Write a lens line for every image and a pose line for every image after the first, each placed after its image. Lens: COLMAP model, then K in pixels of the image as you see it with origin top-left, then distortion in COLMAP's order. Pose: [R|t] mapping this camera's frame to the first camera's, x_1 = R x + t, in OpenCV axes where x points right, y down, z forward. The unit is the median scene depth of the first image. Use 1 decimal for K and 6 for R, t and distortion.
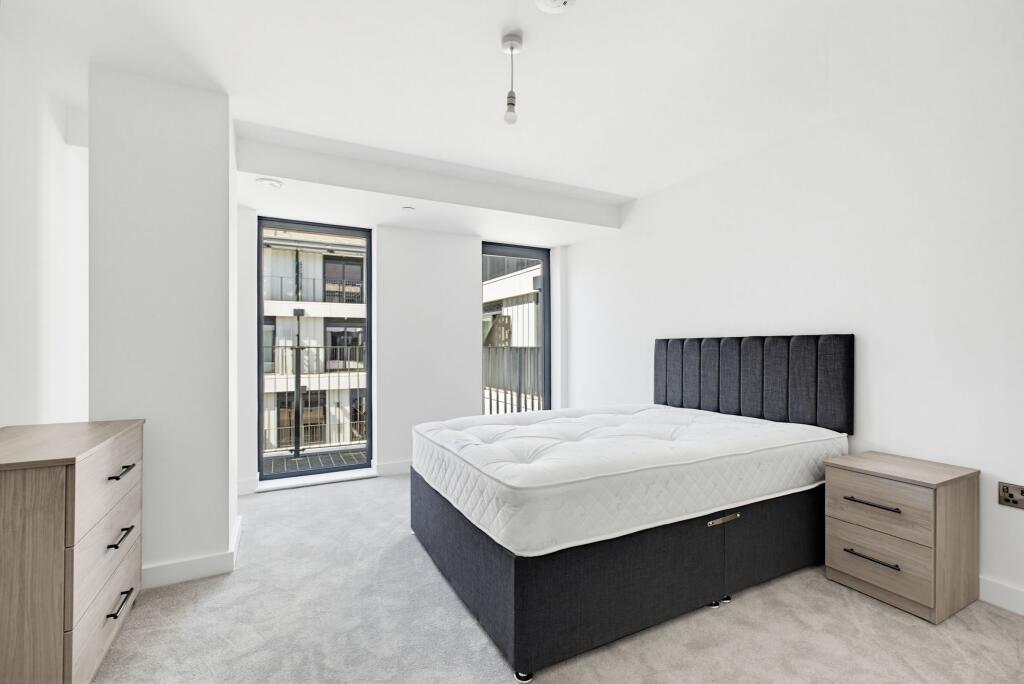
lens RADIAL K [[457.0, 0, 483.6], [0, 457.0, 349.3], [0, 0, 1]] dist [0.000360, -0.000037]
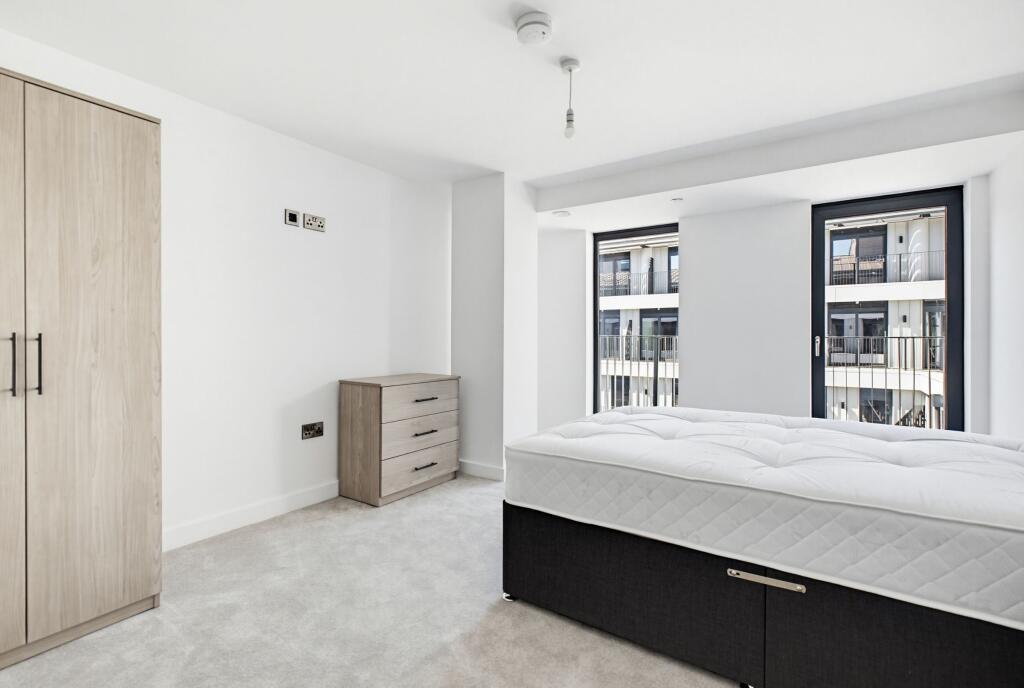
lens RADIAL K [[457.0, 0, 509.5], [0, 457.0, 342.1], [0, 0, 1]] dist [0.000360, -0.000037]
pose [[0.494135, 0.014693, -0.869261, 0.115995], [-0.008723, 0.999891, 0.011942, -0.000200], [0.869342, 0.001681, 0.494209, 0.037422]]
